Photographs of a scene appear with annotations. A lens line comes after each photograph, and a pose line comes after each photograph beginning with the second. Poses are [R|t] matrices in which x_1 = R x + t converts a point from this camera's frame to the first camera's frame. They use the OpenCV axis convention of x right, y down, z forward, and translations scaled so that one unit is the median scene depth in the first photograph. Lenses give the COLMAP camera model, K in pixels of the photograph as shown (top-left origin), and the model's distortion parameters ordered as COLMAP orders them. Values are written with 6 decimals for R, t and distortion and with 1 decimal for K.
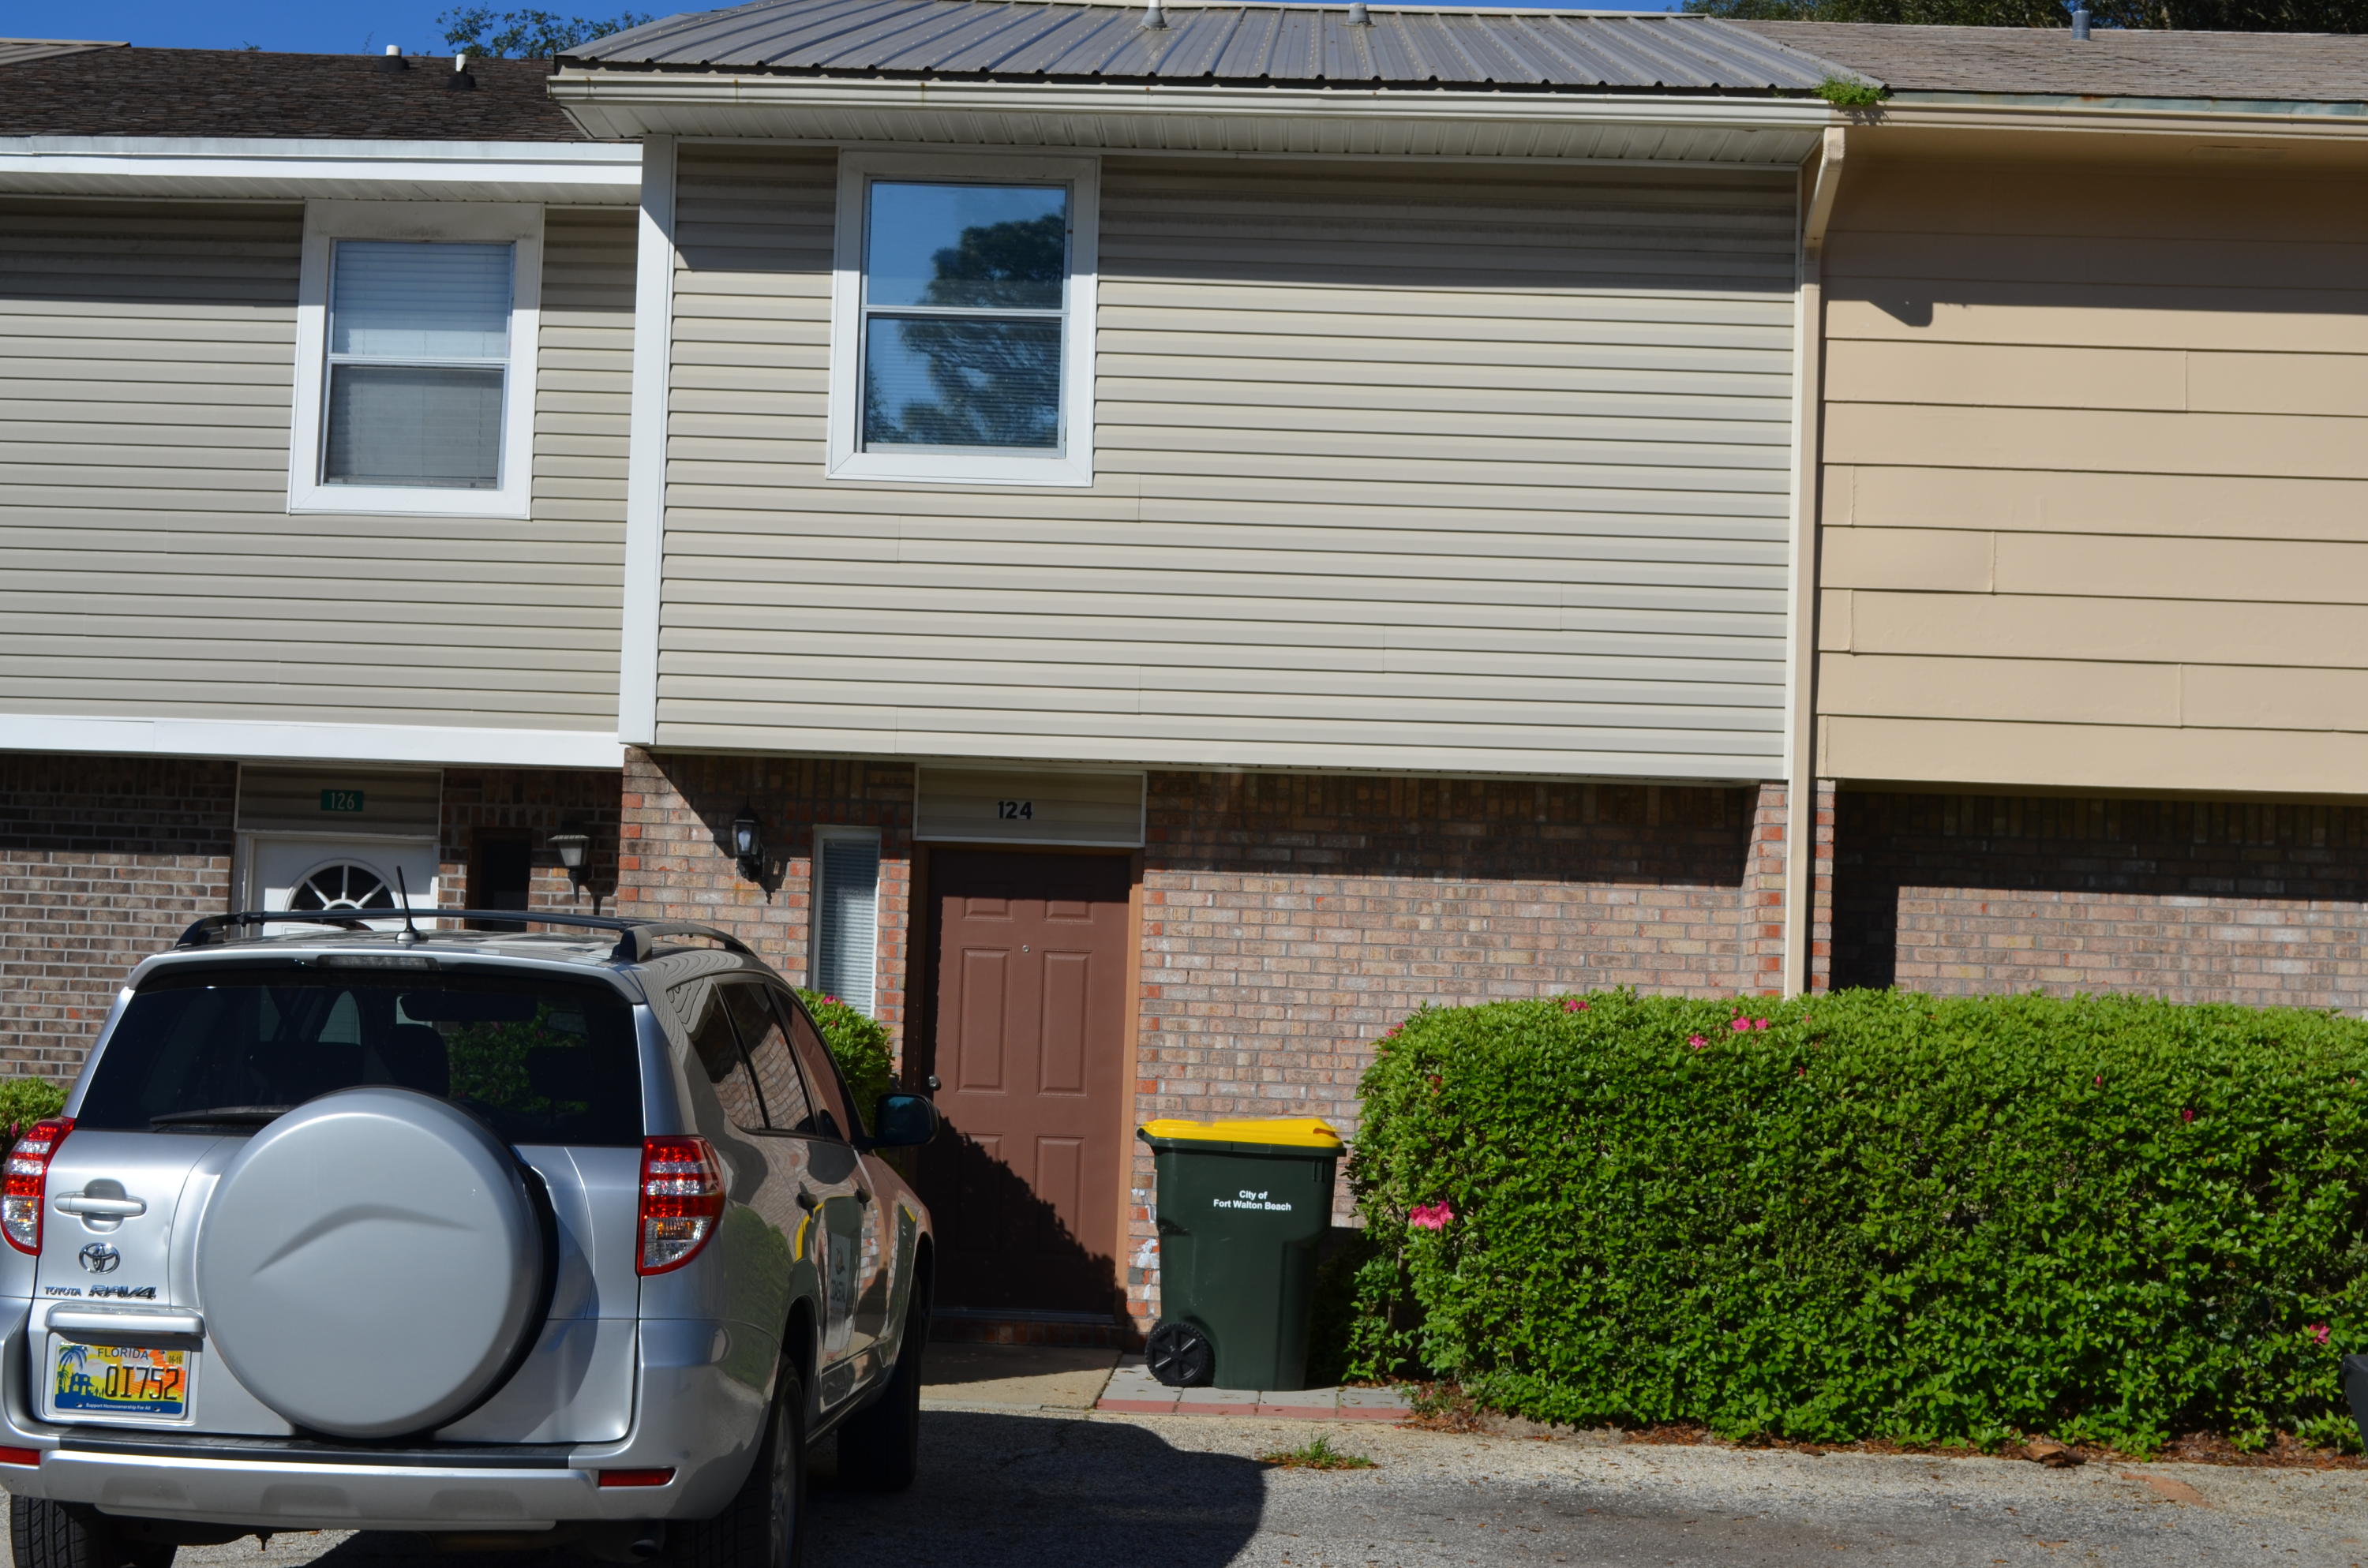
lens RADIAL K [[3430.9, 0, 1169.0], [0, 3430.9, 781.4], [0, 0, 1]] dist [-0.011142, 0.000000]
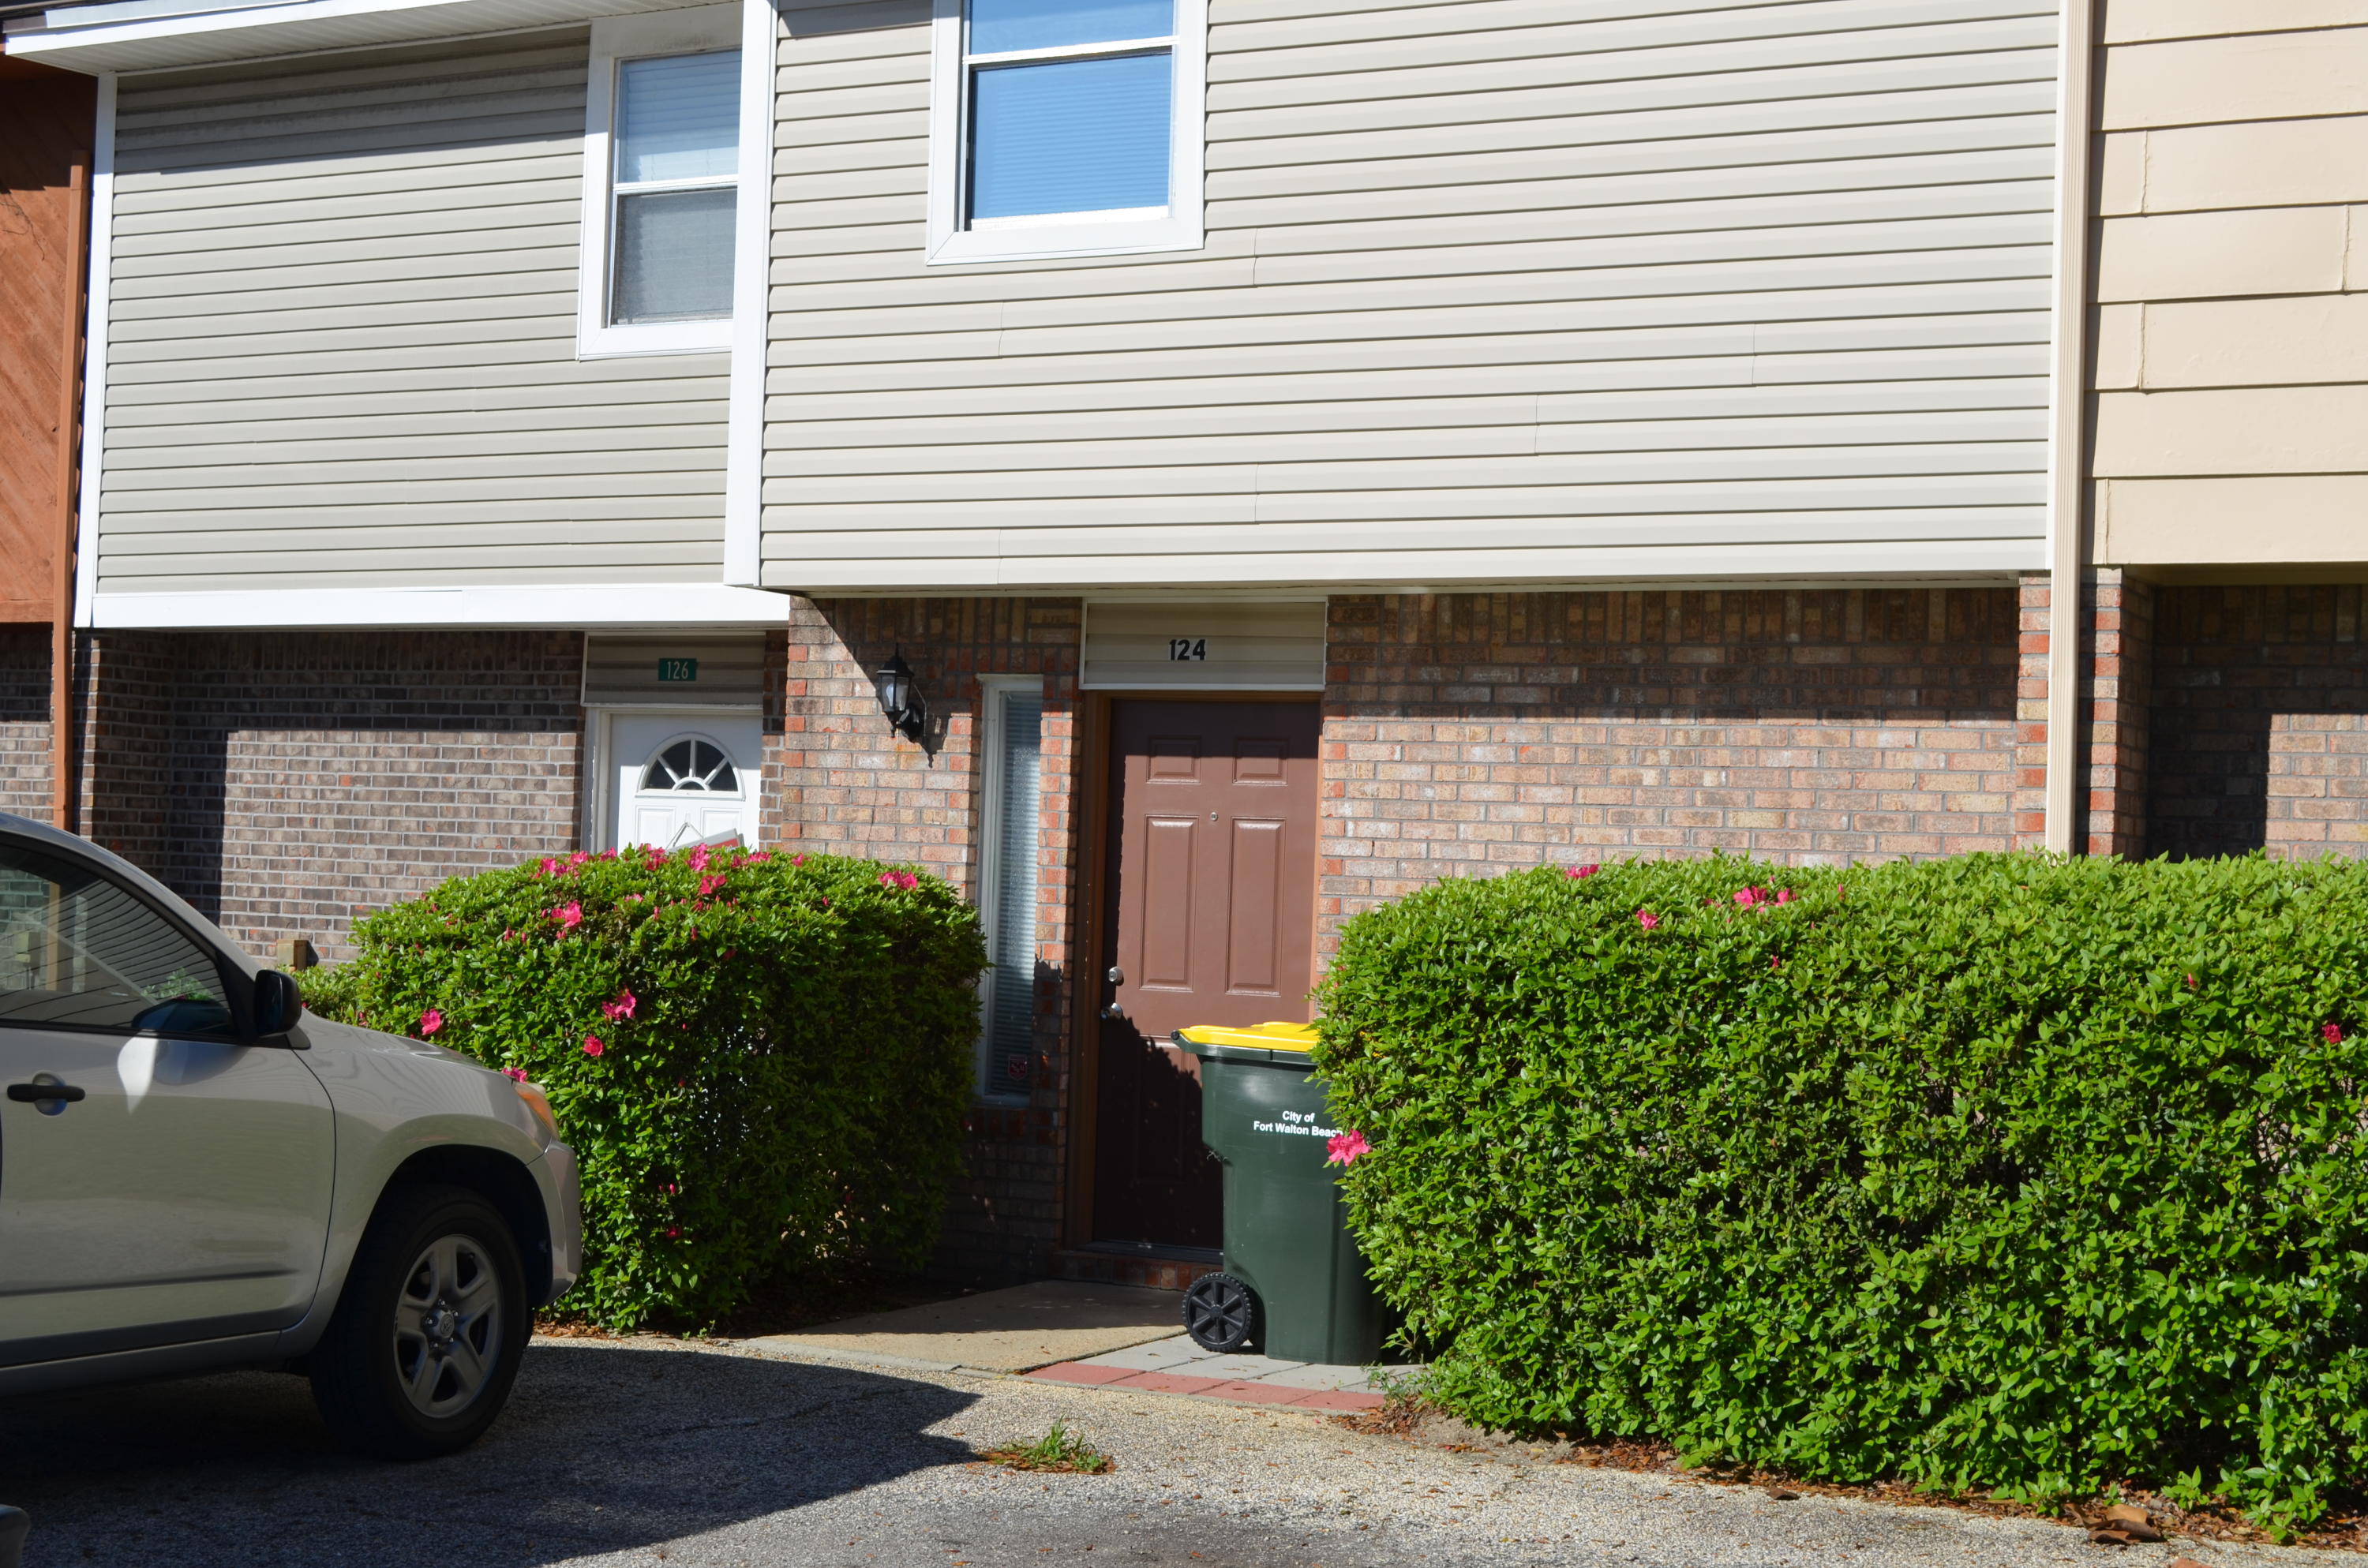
lens RADIAL K [[3430.9, 0, 1190.6], [0, 3430.9, 787.6], [0, 0, 1]] dist [-0.011142, 0.000000]
pose [[0.901568, -0.015356, -0.432365, 0.318677], [0.026458, 0.999456, 0.019672, 0.025686], [0.431828, -0.029175, 0.901484, 0.252092]]
